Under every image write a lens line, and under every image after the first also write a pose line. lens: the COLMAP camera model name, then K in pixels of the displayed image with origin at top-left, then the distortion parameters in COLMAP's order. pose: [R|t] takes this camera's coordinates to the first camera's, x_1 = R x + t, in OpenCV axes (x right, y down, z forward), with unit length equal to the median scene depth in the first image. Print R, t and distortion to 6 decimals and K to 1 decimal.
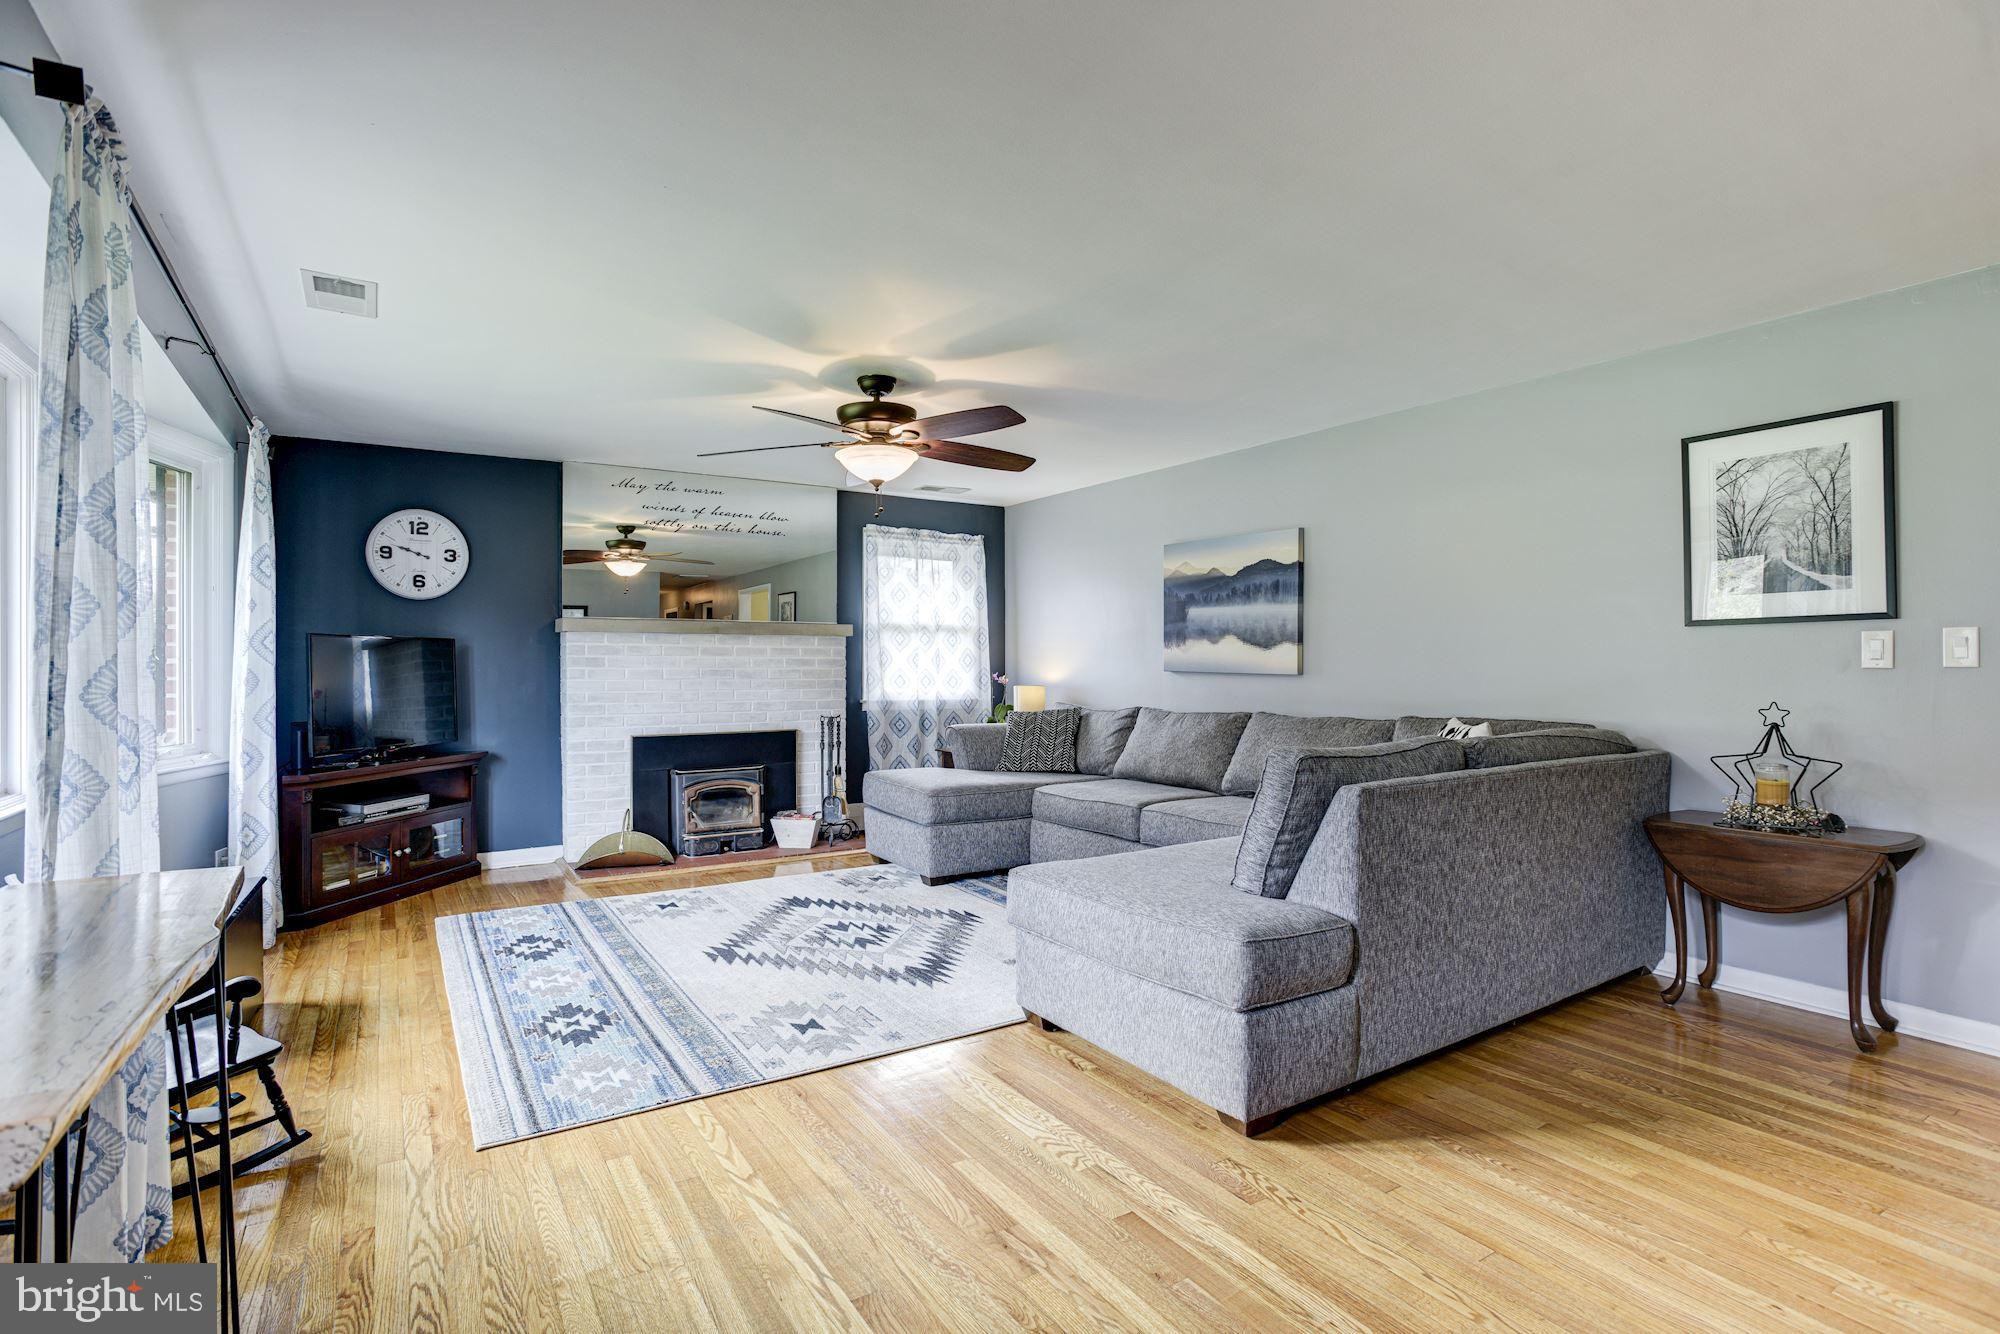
lens RADIAL K [[965.4, 0, 1003.6], [0, 965.4, 666.4], [0, 0, 1]] dist [-0.058342, 0.028804]
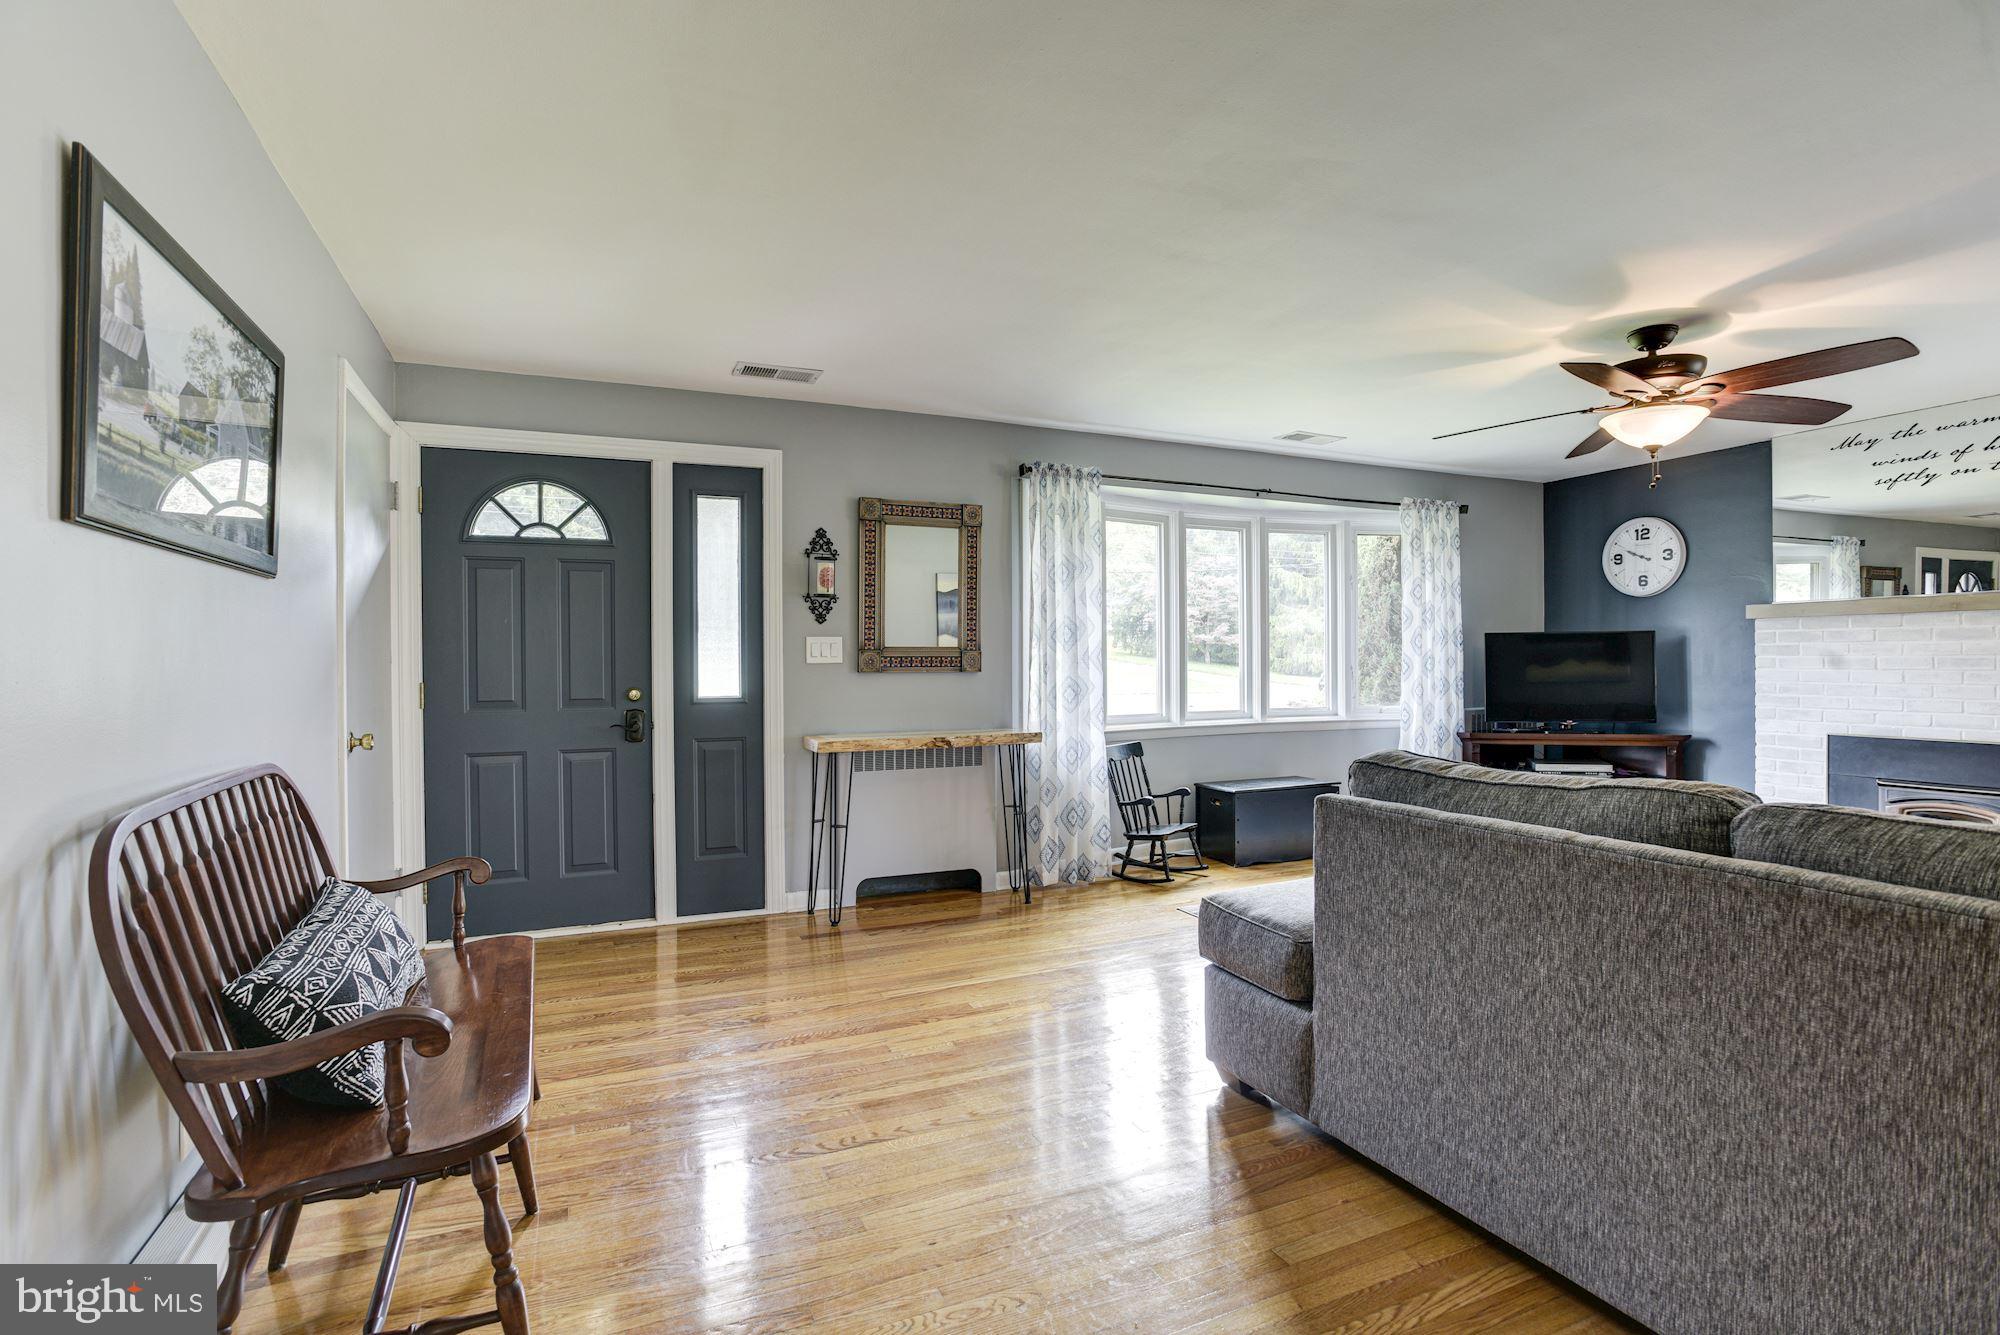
lens RADIAL K [[965.4, 0, 1003.6], [0, 965.4, 666.9], [0, 0, 1]] dist [-0.058342, 0.028804]
pose [[-0.144271, 0.009742, -0.989490, 0.624045], [0.005597, 0.999944, 0.009029, -0.000777], [0.989522, -0.004236, -0.144317, 0.408005]]
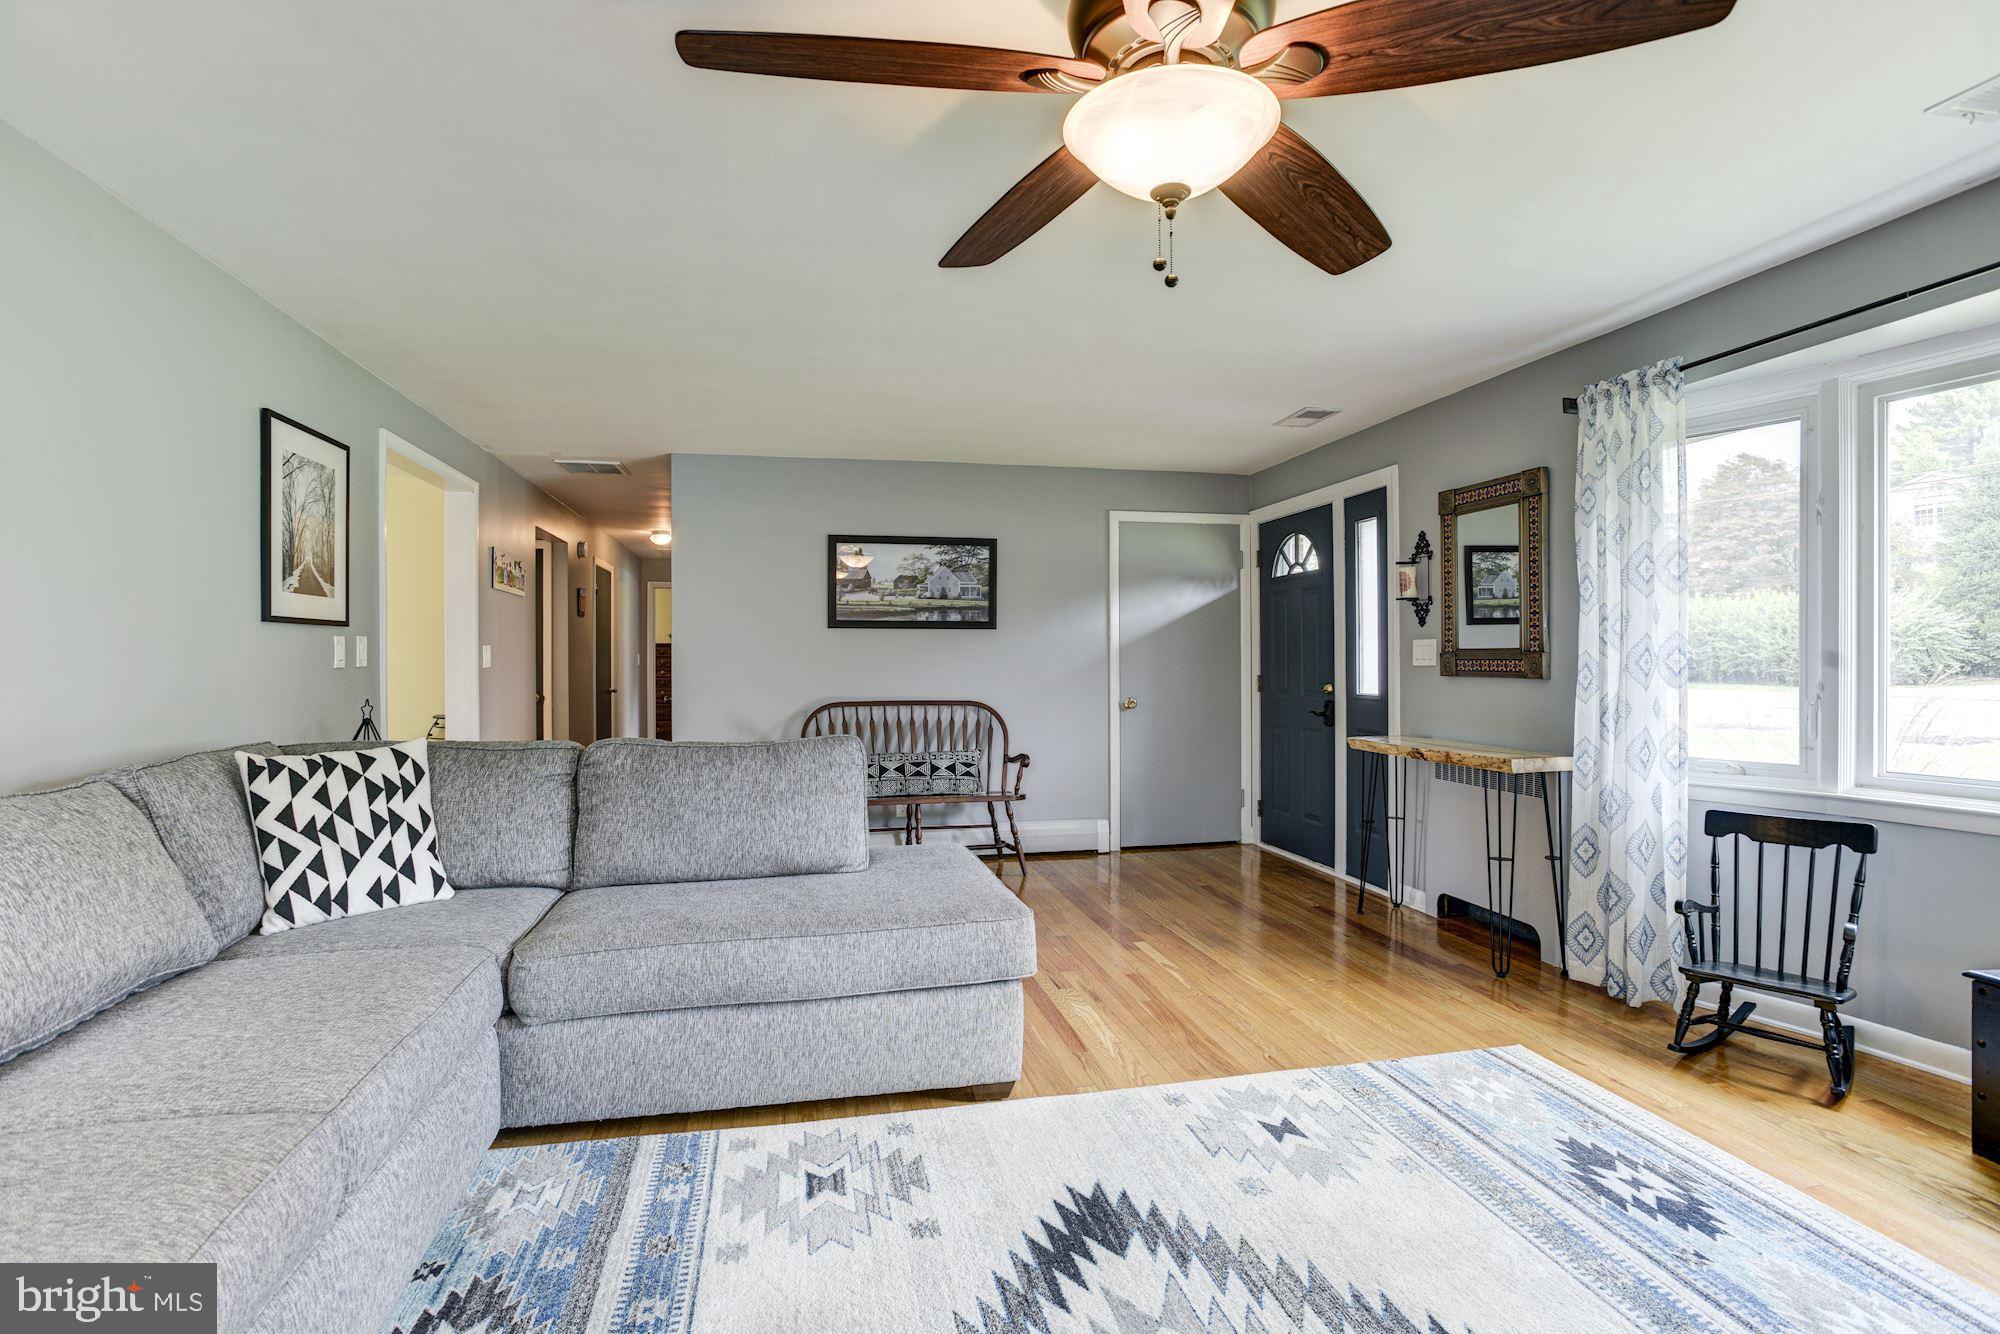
lens RADIAL K [[965.4, 0, 1003.6], [0, 965.4, 666.4], [0, 0, 1]] dist [-0.058342, 0.028804]
pose [[-0.935932, 0.000850, 0.352179, -0.155926], [0.003110, 0.999978, 0.005851, -0.002706], [-0.352167, 0.006572, -0.935914, 1.058064]]
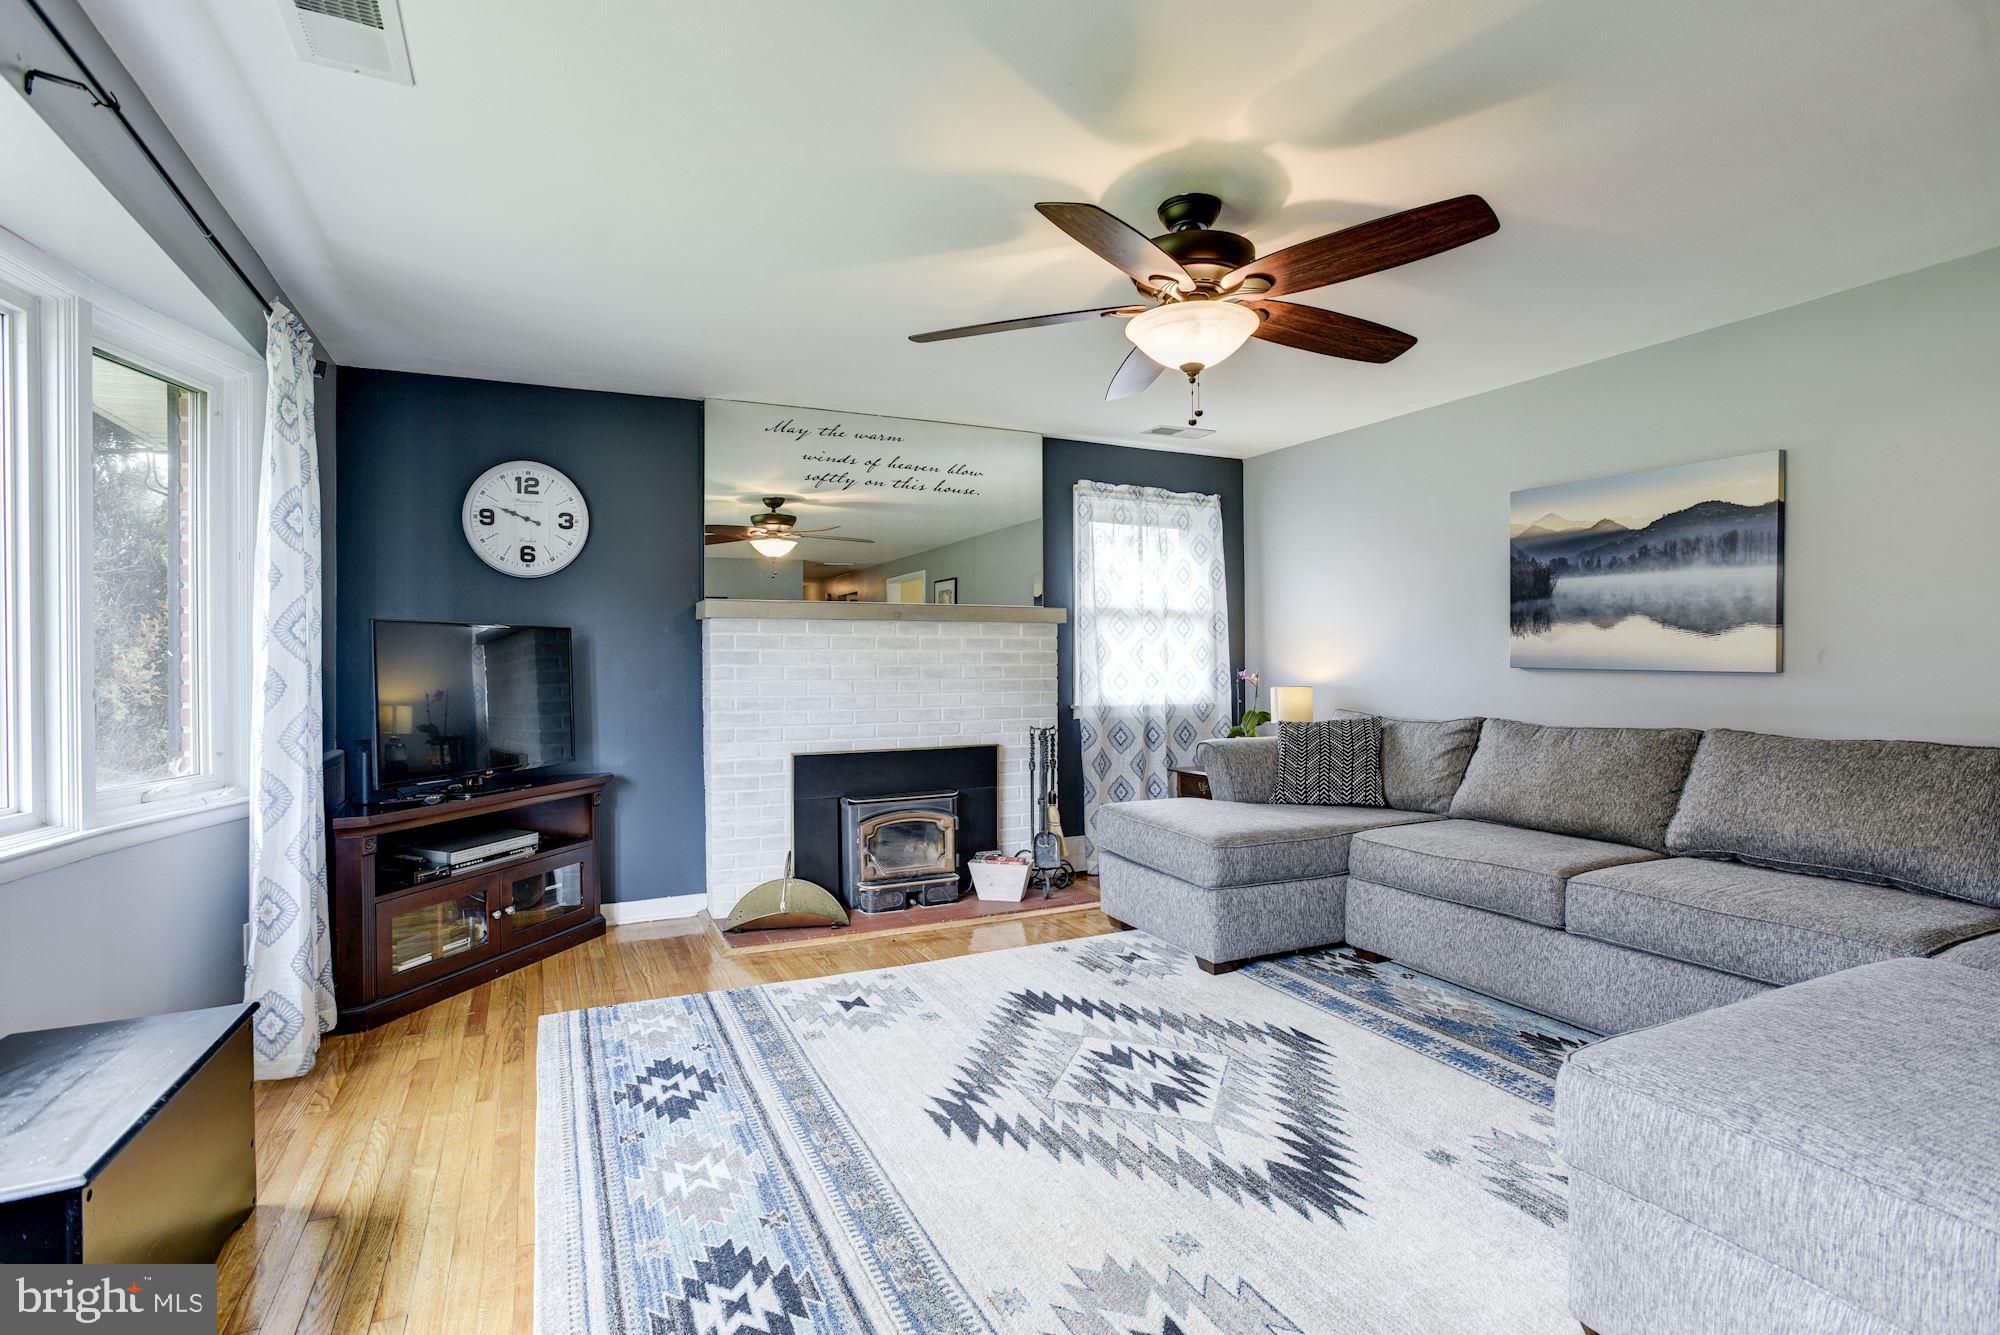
lens RADIAL K [[965.4, 0, 1003.6], [0, 965.4, 666.9], [0, 0, 1]] dist [-0.058342, 0.028804]
pose [[0.992105, -0.002814, -0.125378, -0.134526], [0.003424, 0.999983, 0.004652, -0.000020], [0.125363, -0.005045, 0.992098, 0.278429]]
